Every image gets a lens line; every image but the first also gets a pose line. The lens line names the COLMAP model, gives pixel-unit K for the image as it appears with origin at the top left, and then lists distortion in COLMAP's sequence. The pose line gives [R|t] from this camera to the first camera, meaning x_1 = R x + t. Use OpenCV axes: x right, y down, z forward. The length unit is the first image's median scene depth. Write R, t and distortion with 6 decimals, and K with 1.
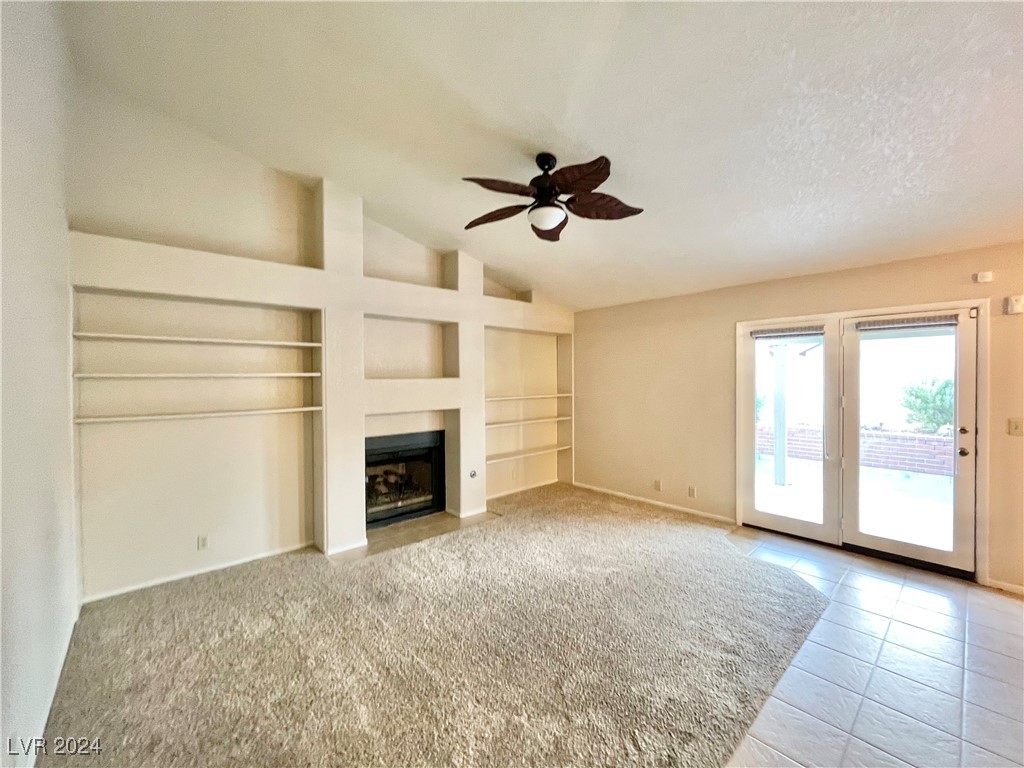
lens RADIAL K [[413.5, 0, 512.0], [0, 413.5, 384.0], [0, 0, 1]] dist [-0.001008, -0.000227]
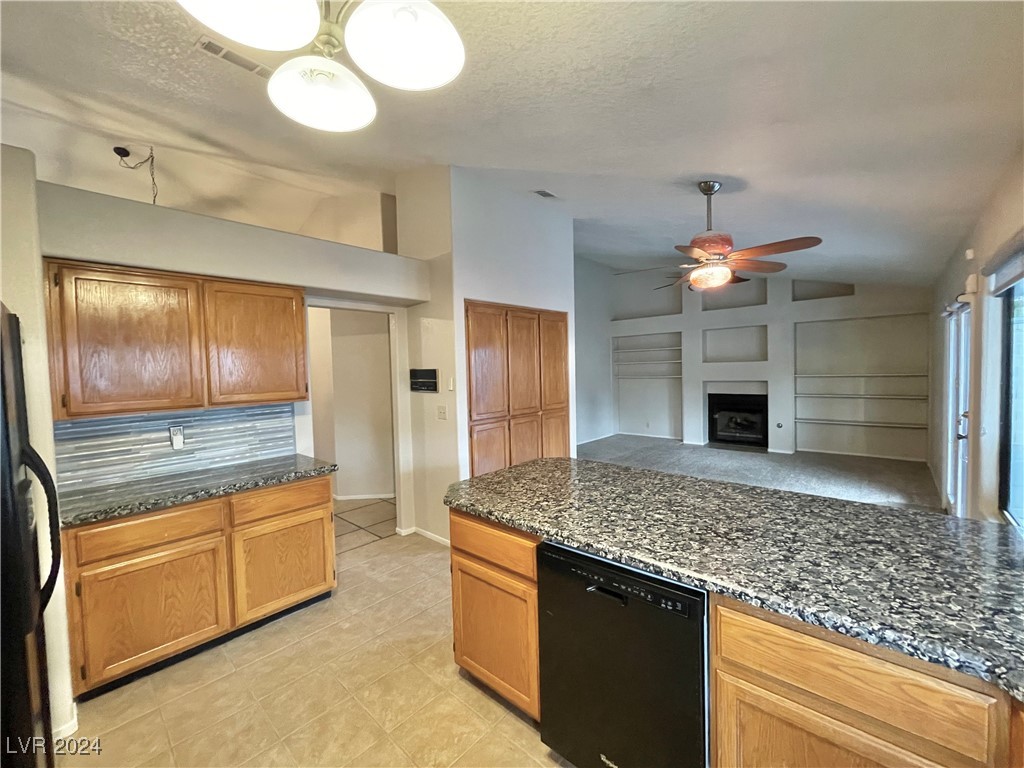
lens RADIAL K [[413.5, 0, 512.0], [0, 413.5, 384.0], [0, 0, 1]] dist [-0.001008, -0.000227]
pose [[0.109601, 0.044707, -0.992970, 1.398083], [0.009209, 0.998899, 0.045990, -0.008899], [0.993933, -0.014185, 0.109069, -0.123928]]
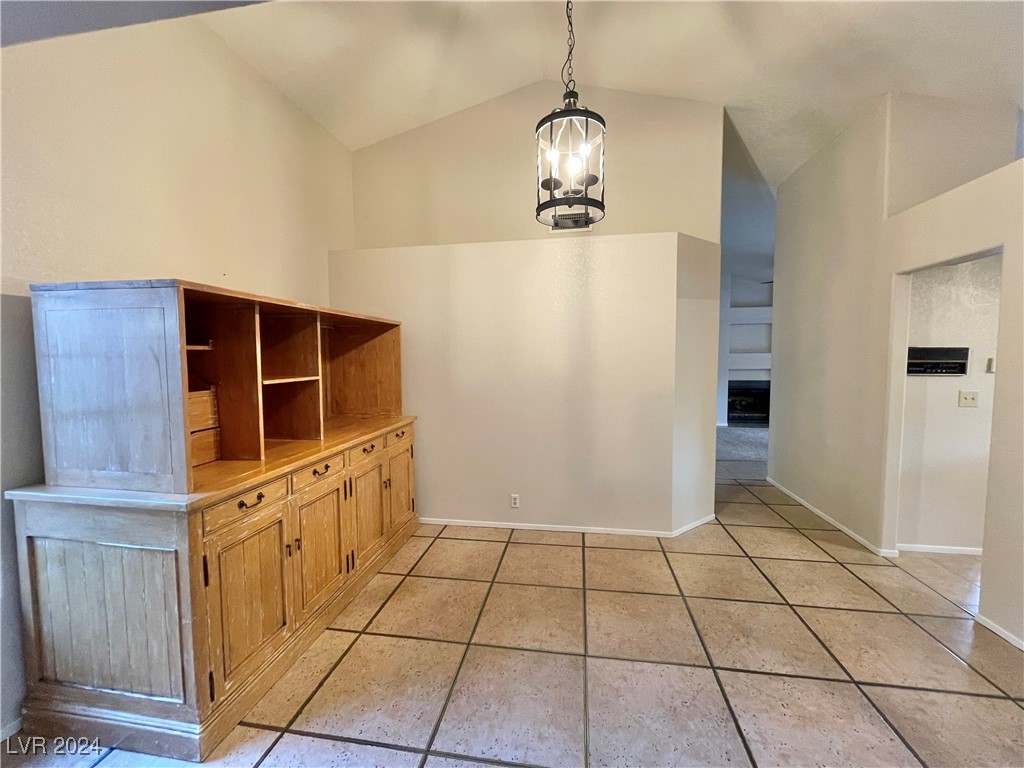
lens RADIAL K [[413.5, 0, 512.0], [0, 413.5, 384.0], [0, 0, 1]] dist [-0.001008, -0.000227]
pose [[0.632197, 0.054248, -0.772906, 0.593523], [-0.009070, 0.997996, 0.062628, 0.023536], [0.774754, -0.032583, 0.631422, -1.235394]]
